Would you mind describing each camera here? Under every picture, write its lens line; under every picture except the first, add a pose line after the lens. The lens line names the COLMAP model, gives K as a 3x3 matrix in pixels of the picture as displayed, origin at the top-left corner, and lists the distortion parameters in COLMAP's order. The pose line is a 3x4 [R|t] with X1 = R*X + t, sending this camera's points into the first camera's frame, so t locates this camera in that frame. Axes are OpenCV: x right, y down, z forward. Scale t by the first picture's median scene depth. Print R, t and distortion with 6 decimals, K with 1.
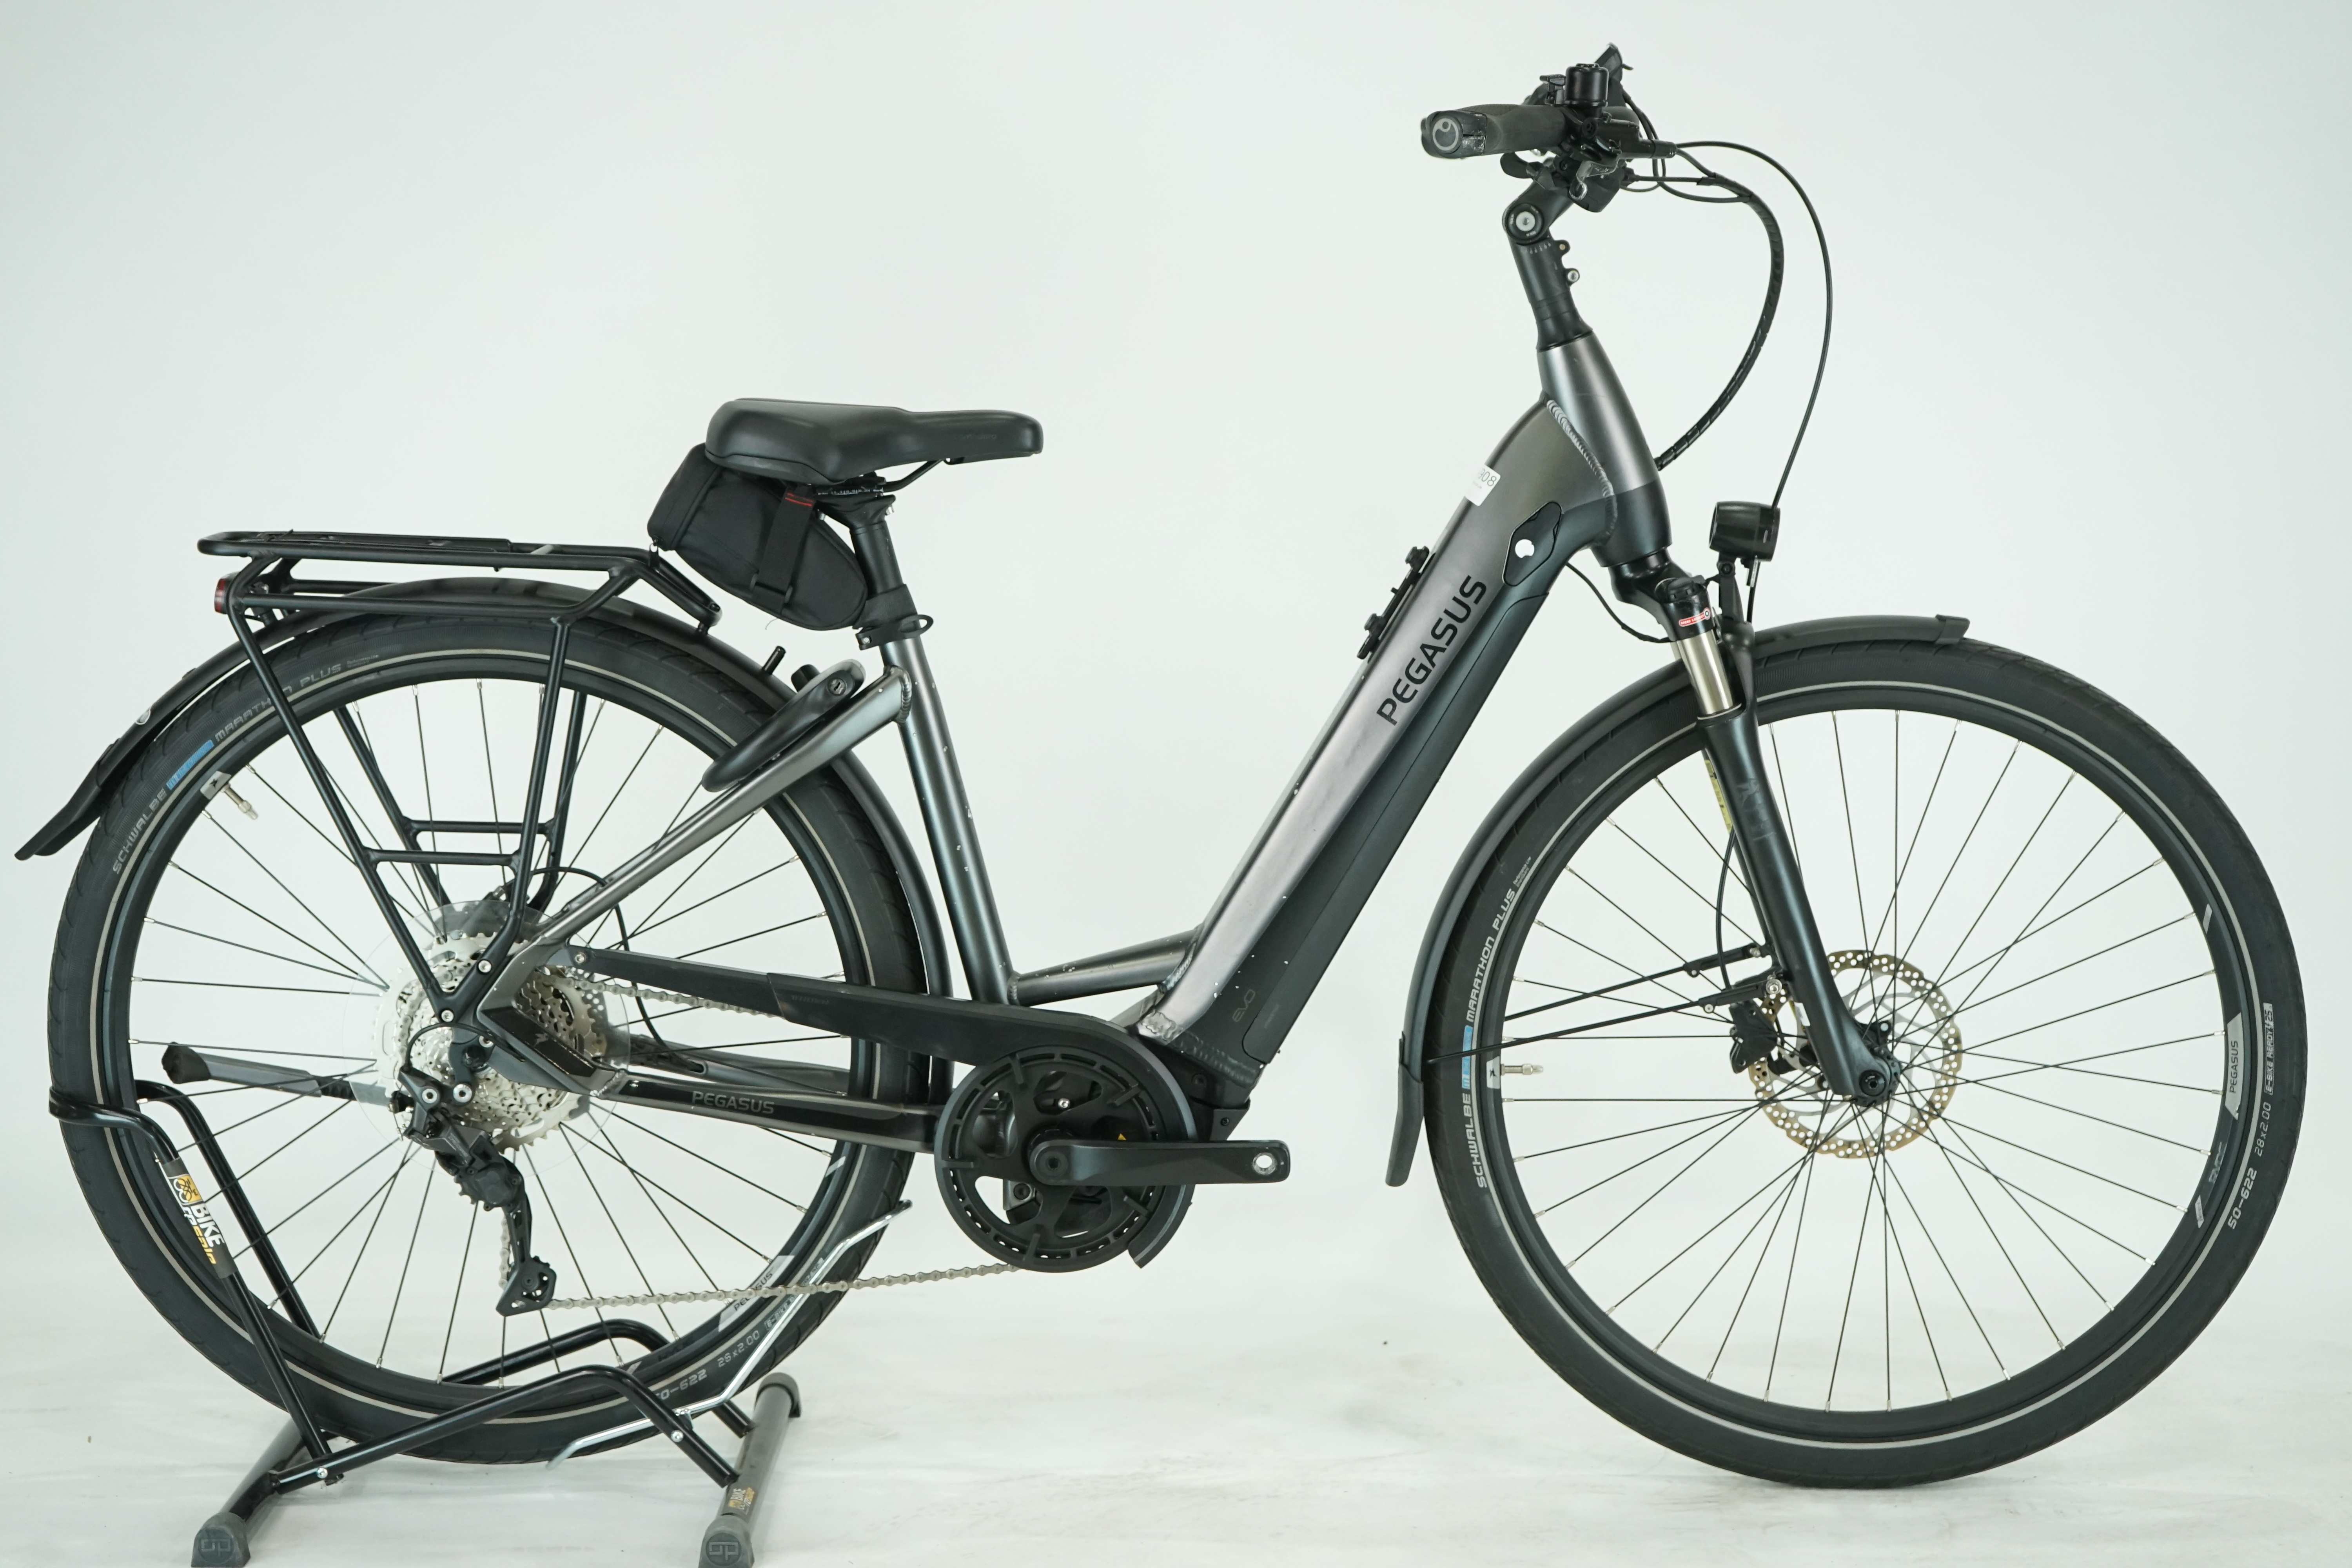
lens RADIAL K [[3620.1, 0, 1180.9], [0, 3620.1, 779.8], [0, 0, 1]] dist [-0.023262, 0.000000]
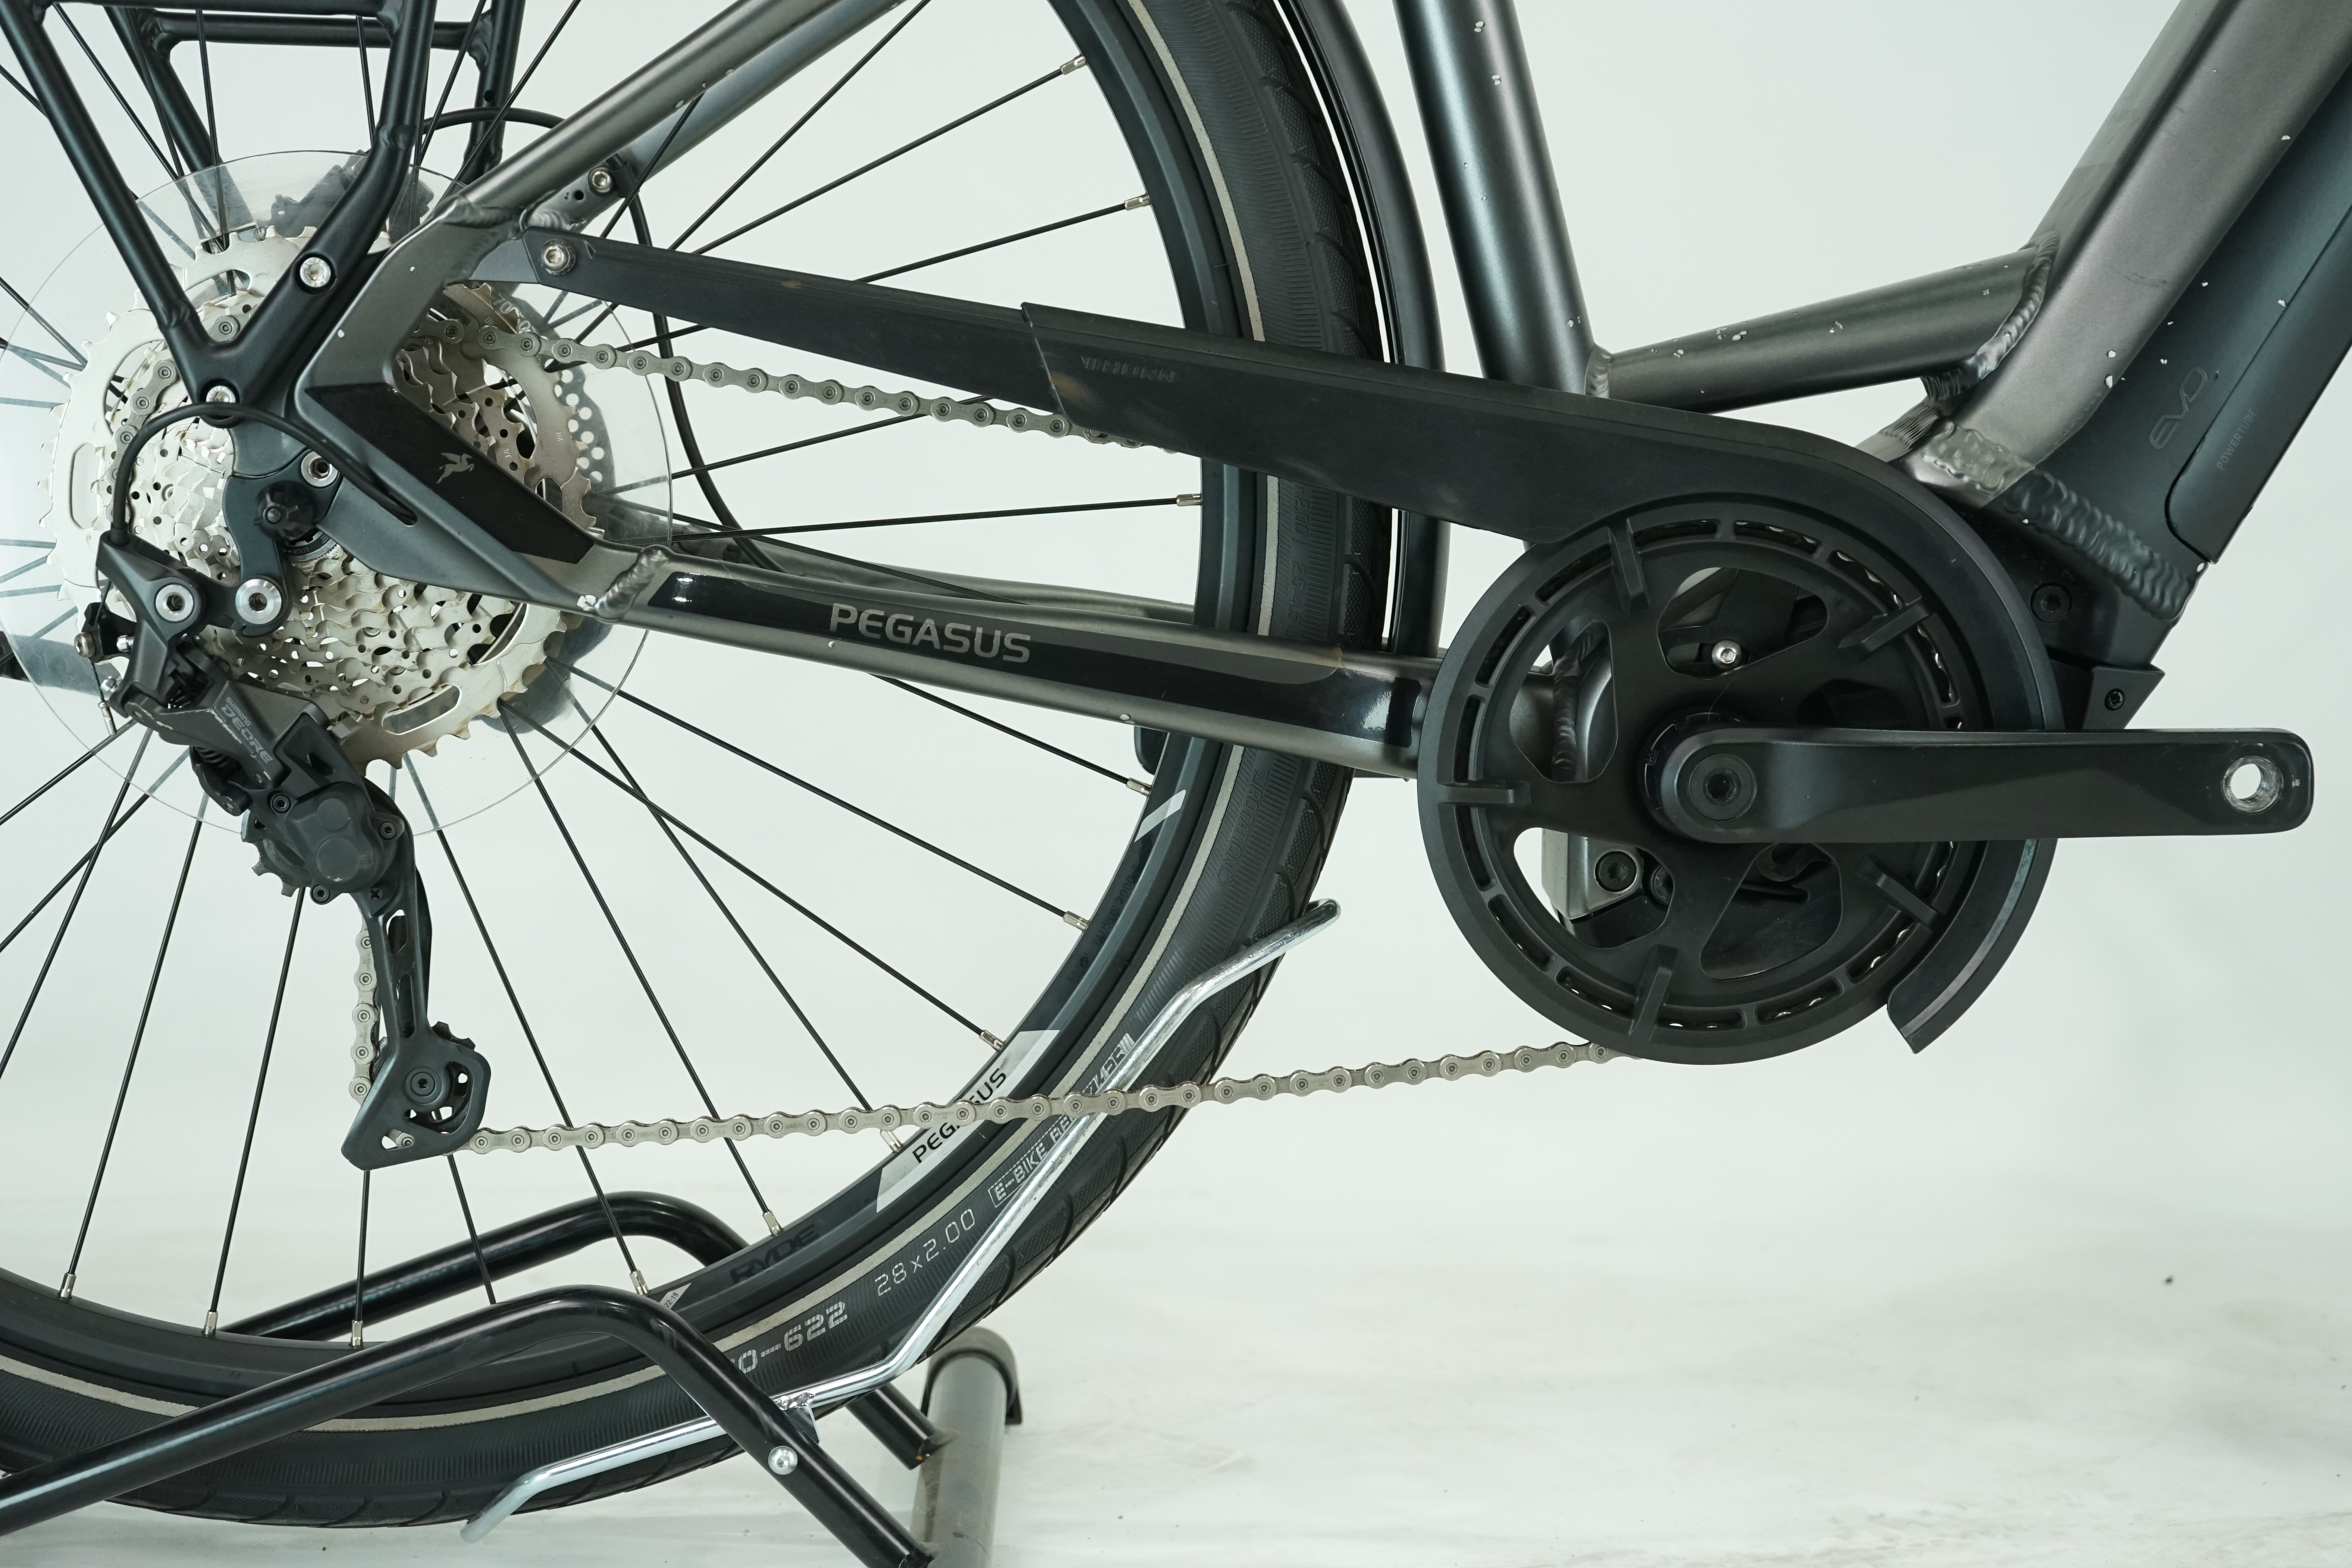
lens RADIAL K [[3620.1, 0, 1170.3], [0, 3620.1, 788.6], [0, 0, 1]] dist [-0.023262, 0.000000]
pose [[0.999918, 0.004525, 0.011997, -0.100424], [-0.004388, 0.999925, -0.011462, 0.109701], [-0.012048, 0.011409, 0.999862, 0.587734]]
